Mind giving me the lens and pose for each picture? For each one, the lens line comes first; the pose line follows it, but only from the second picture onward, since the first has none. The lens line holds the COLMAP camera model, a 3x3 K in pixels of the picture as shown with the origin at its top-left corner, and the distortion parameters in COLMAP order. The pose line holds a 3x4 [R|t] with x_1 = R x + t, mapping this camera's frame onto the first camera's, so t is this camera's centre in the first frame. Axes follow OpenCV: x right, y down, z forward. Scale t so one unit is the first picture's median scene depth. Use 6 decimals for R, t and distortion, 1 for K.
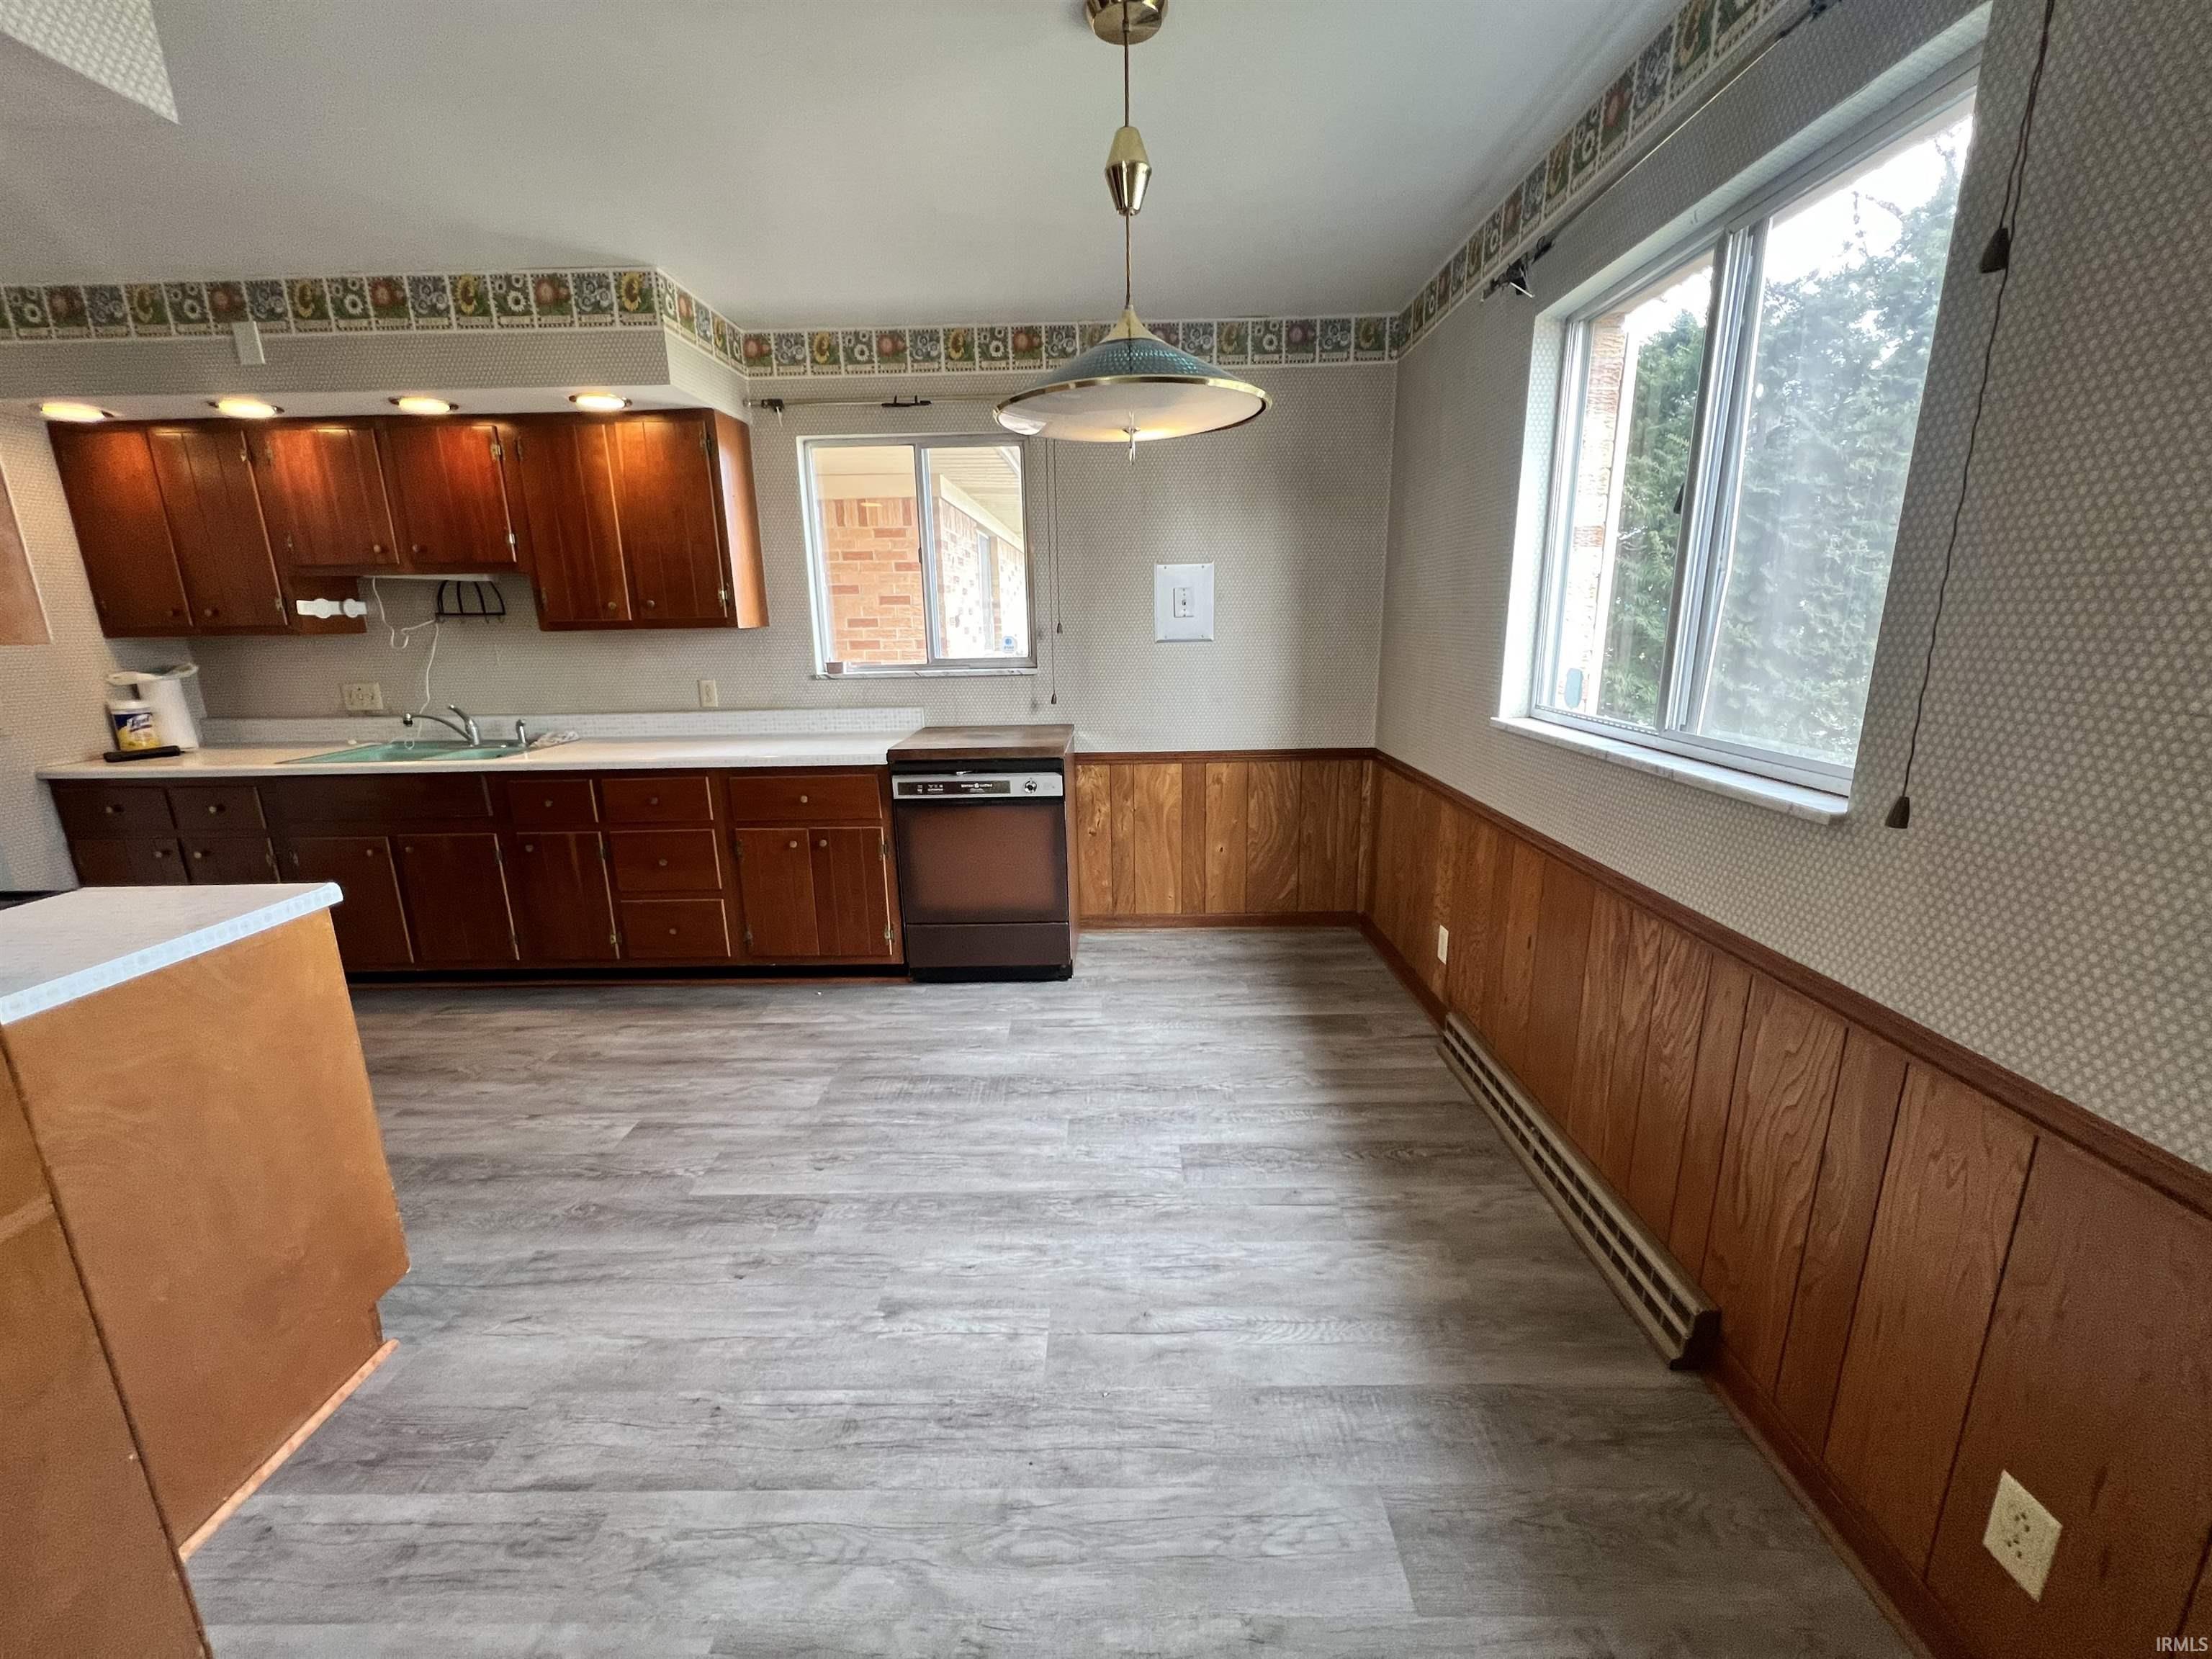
lens RADIAL K [[886.4, 0, 1106.0], [0, 886.4, 829.5], [0, 0, 1]] dist [-0.000008, 0.000015]
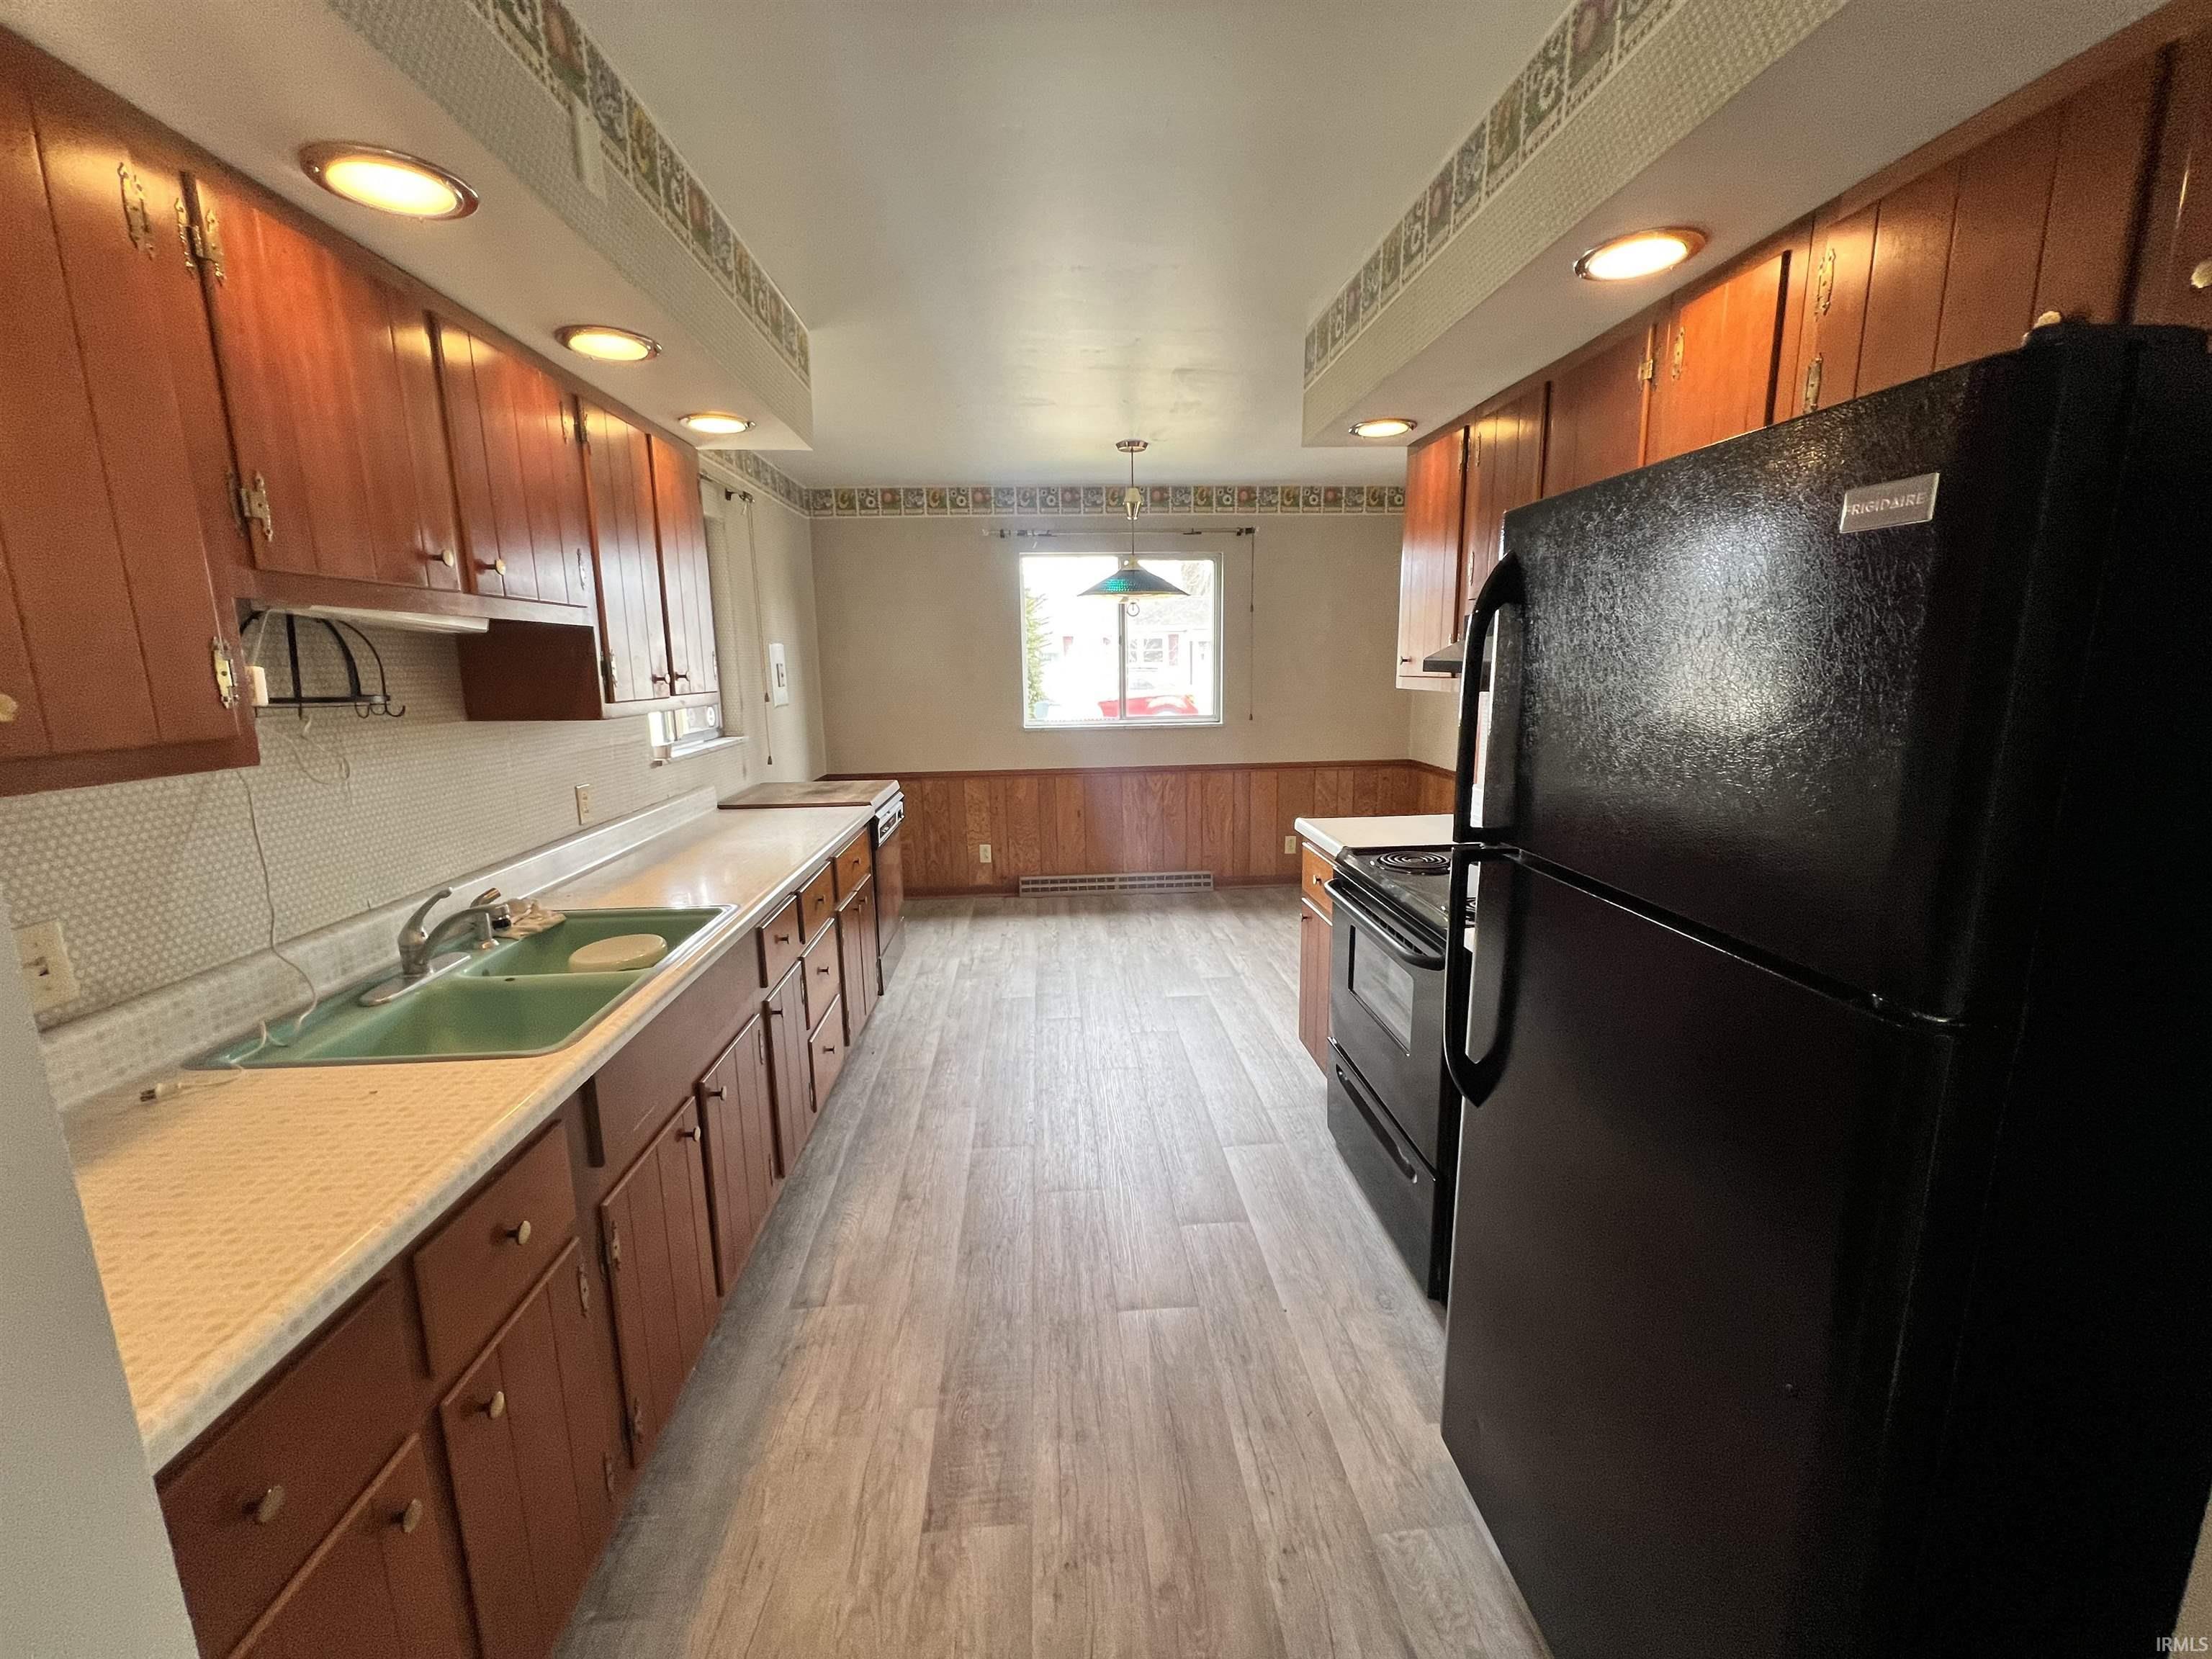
lens RADIAL K [[886.4, 0, 1106.0], [0, 886.4, 829.5], [0, 0, 1]] dist [-0.000008, 0.000015]
pose [[-0.078933, -0.170222, 0.982239, -1.790470], [0.253957, 0.949371, 0.184934, -0.243663], [-0.963989, 0.264044, -0.031707, 0.973625]]
